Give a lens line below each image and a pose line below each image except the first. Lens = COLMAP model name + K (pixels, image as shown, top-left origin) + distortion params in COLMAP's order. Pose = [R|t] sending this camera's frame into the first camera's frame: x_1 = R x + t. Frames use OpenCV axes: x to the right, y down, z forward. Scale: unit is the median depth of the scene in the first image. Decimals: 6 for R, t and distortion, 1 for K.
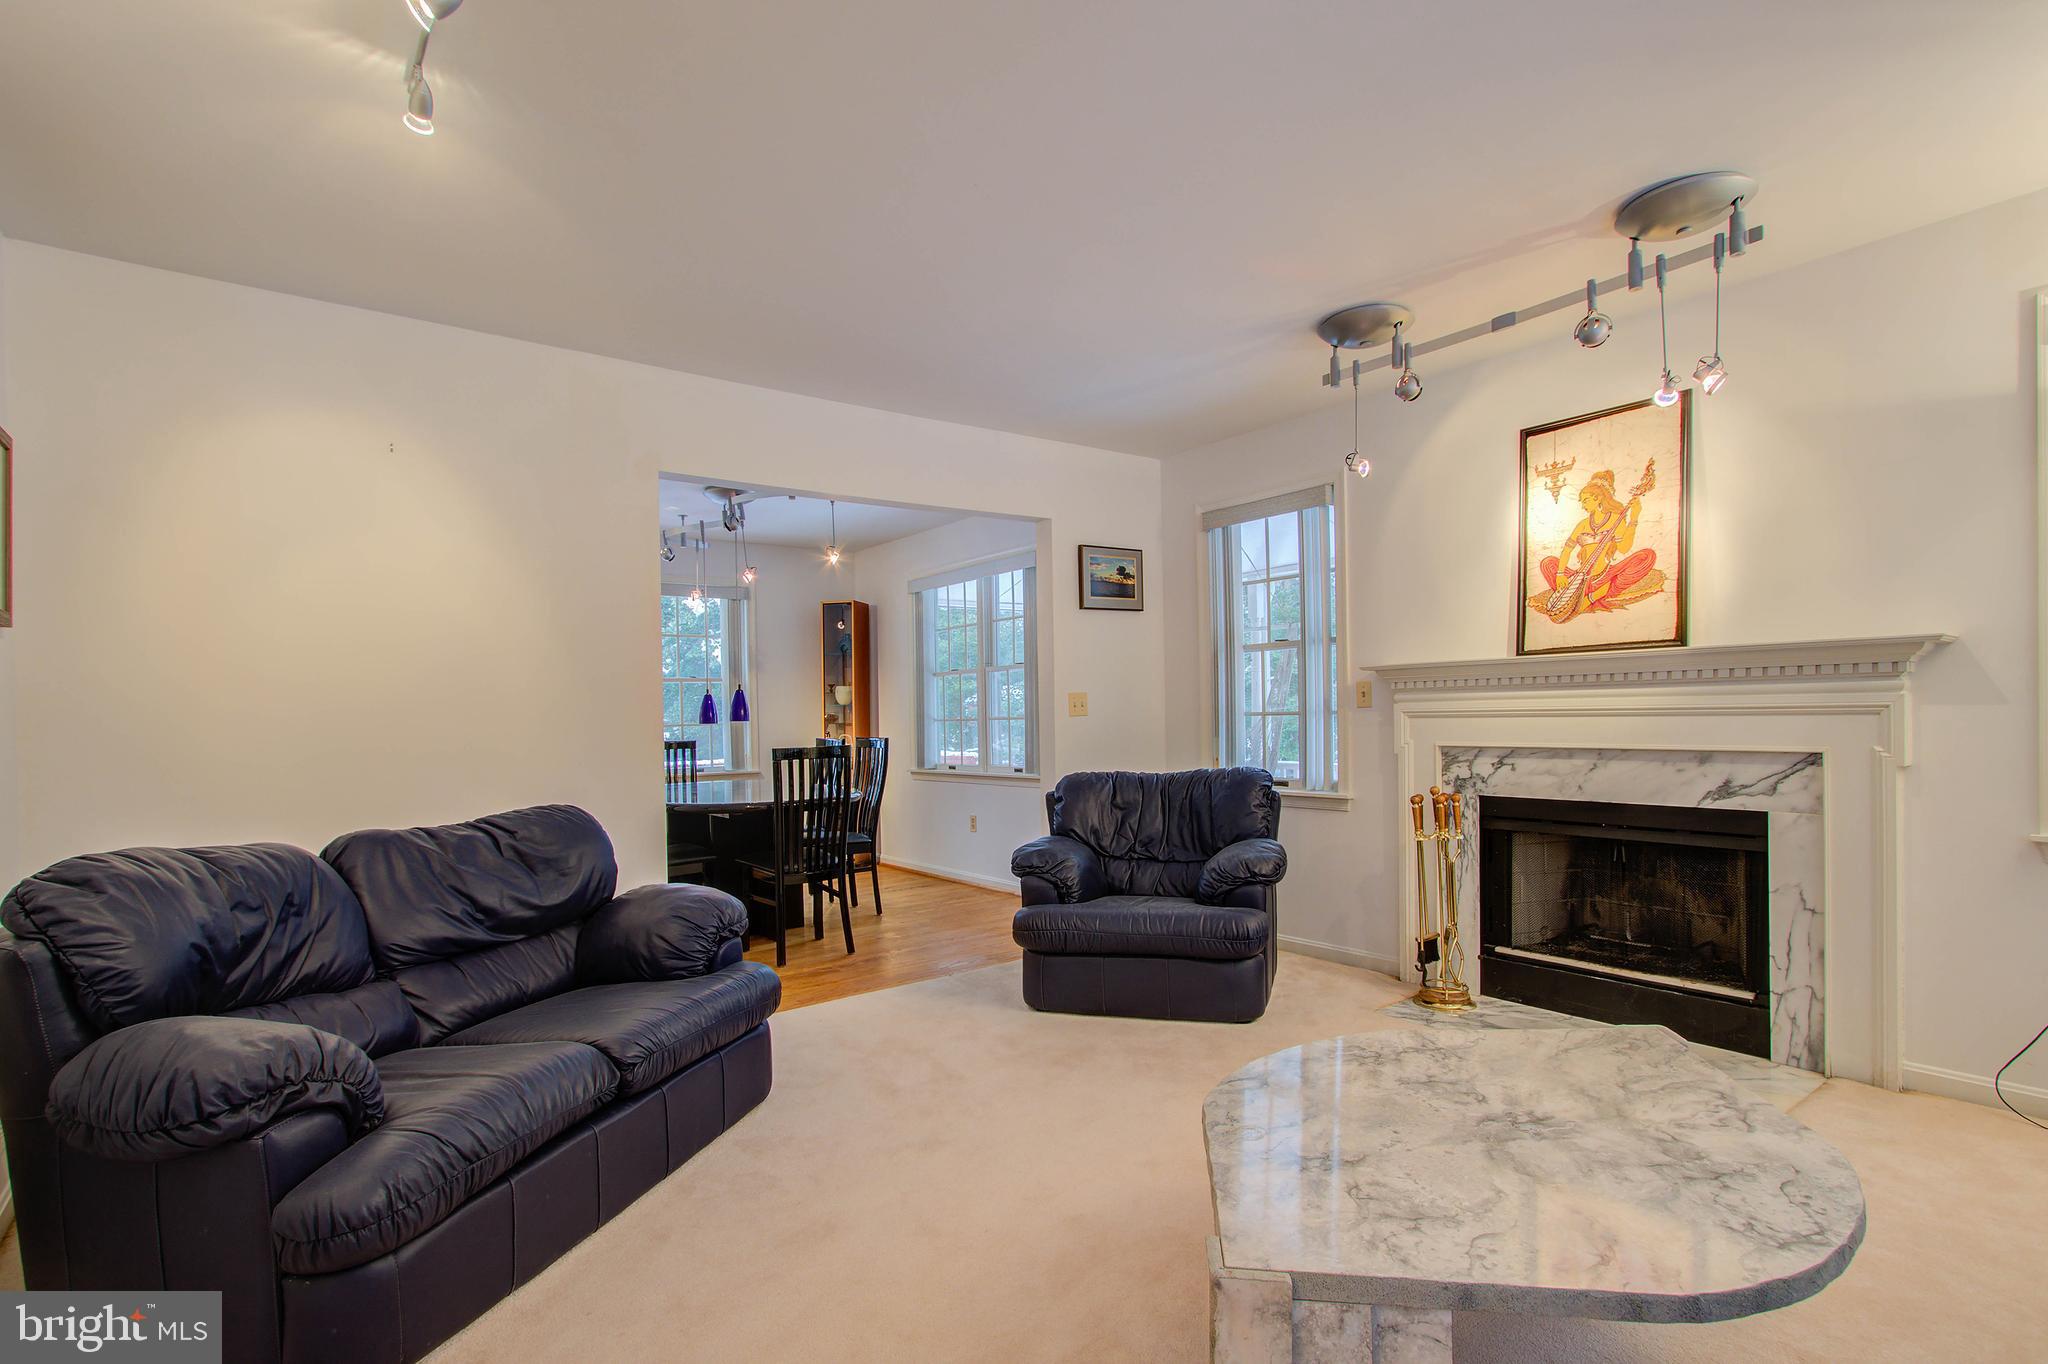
lens RADIAL K [[929.6, 0, 1035.7], [0, 929.6, 712.0], [0, 0, 1]] dist [0.001035, 0.000237]
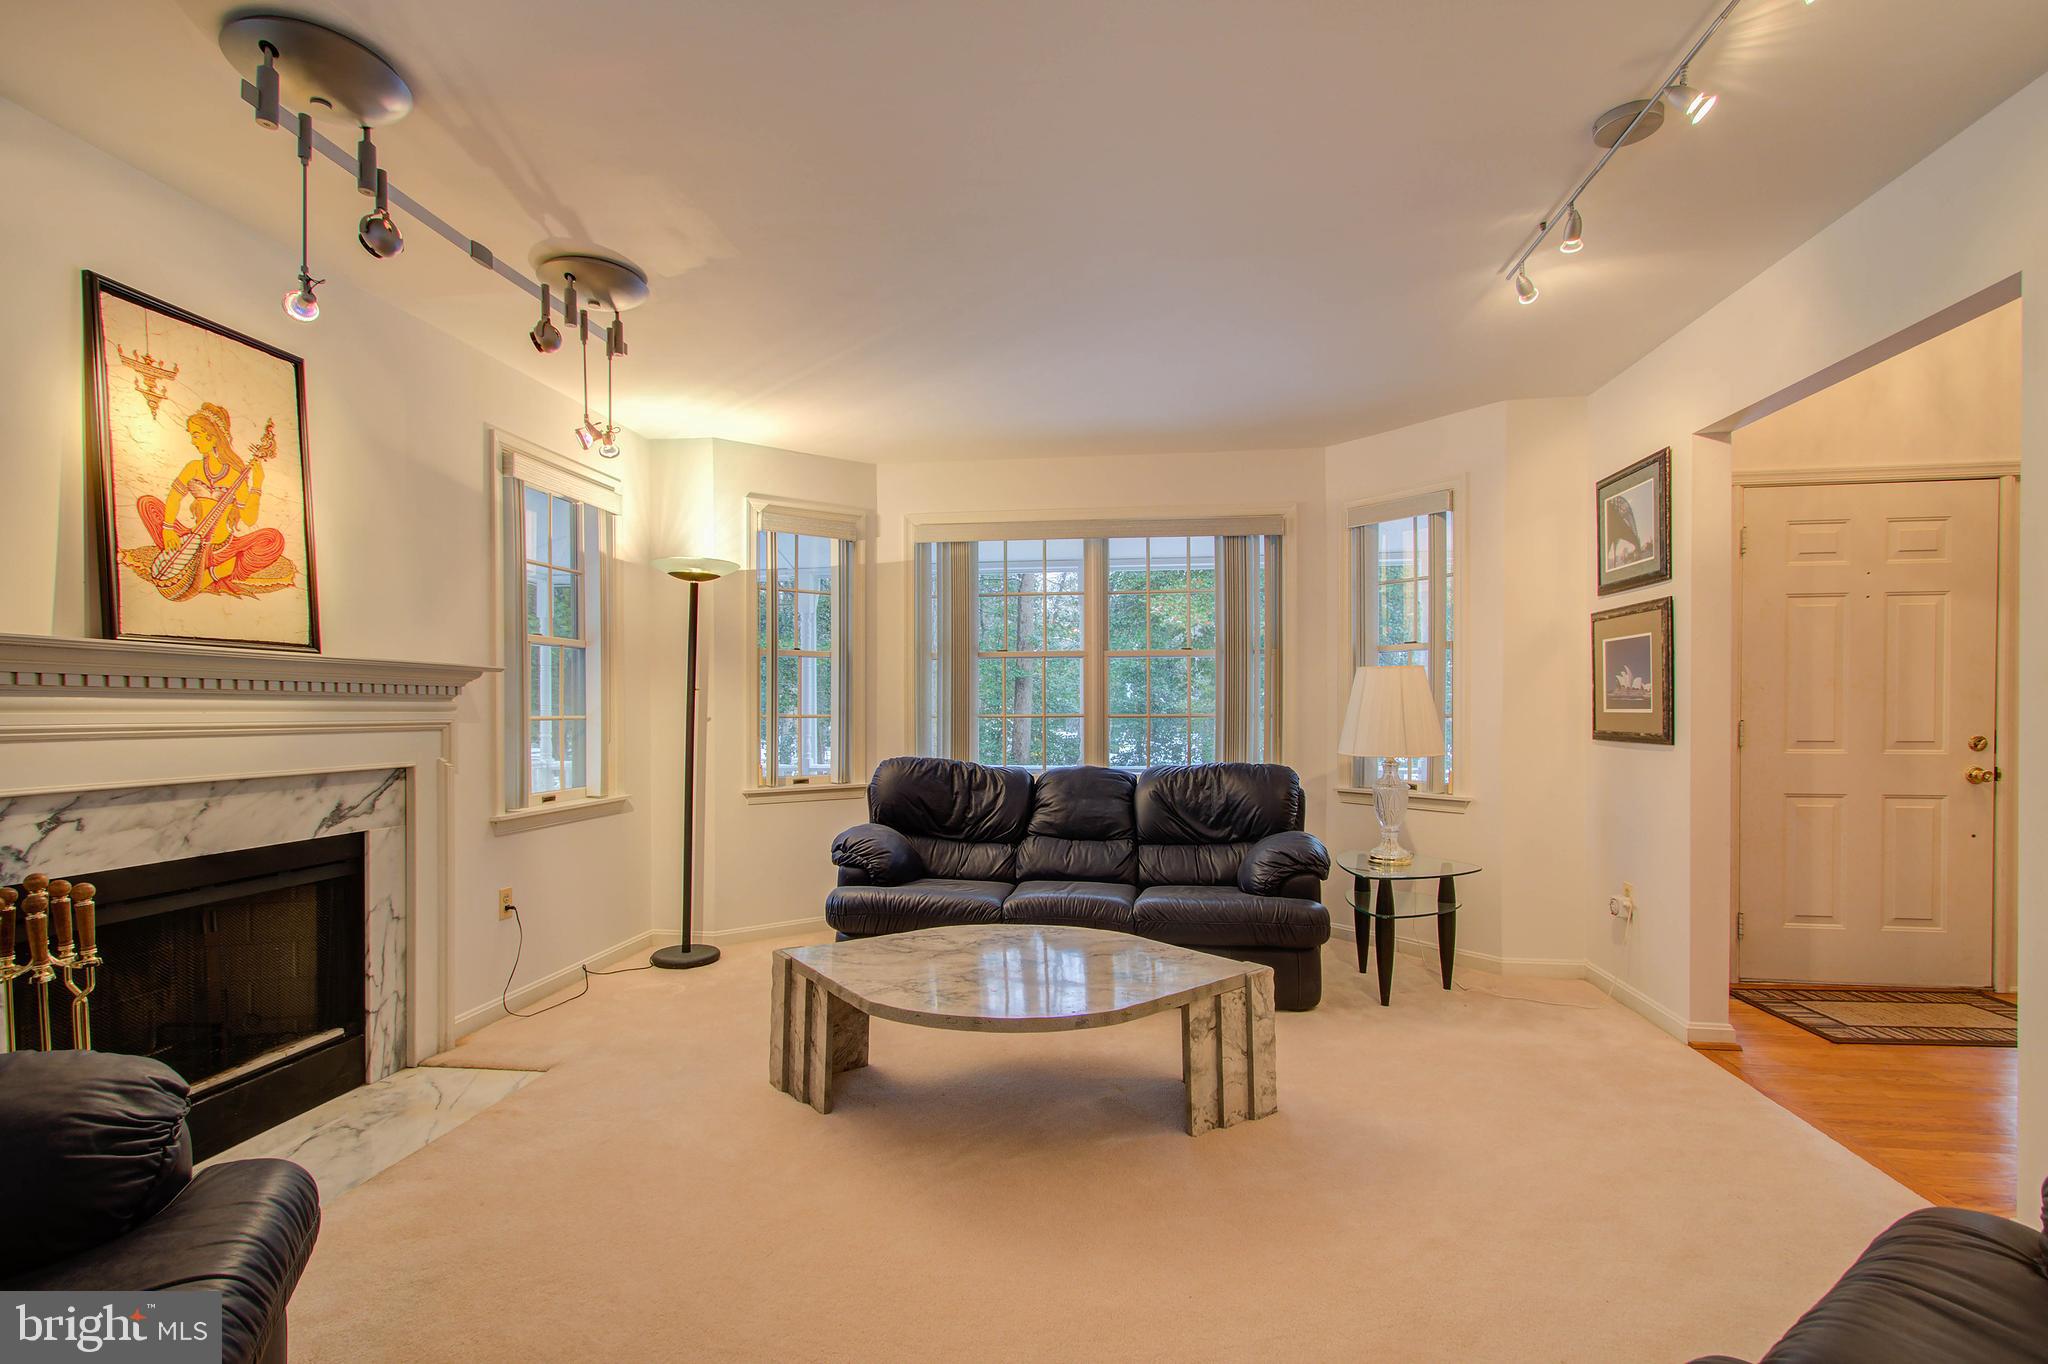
lens RADIAL K [[934.3, 0, 1018.1], [0, 934.3, 726.3], [0, 0, 1]] dist [-0.000852, -0.000113]
pose [[-0.679598, 0.012372, 0.733480, -0.369256], [0.019865, 0.999801, 0.001541, 0.007945], [-0.733316, 0.015617, -0.679709, 1.057493]]
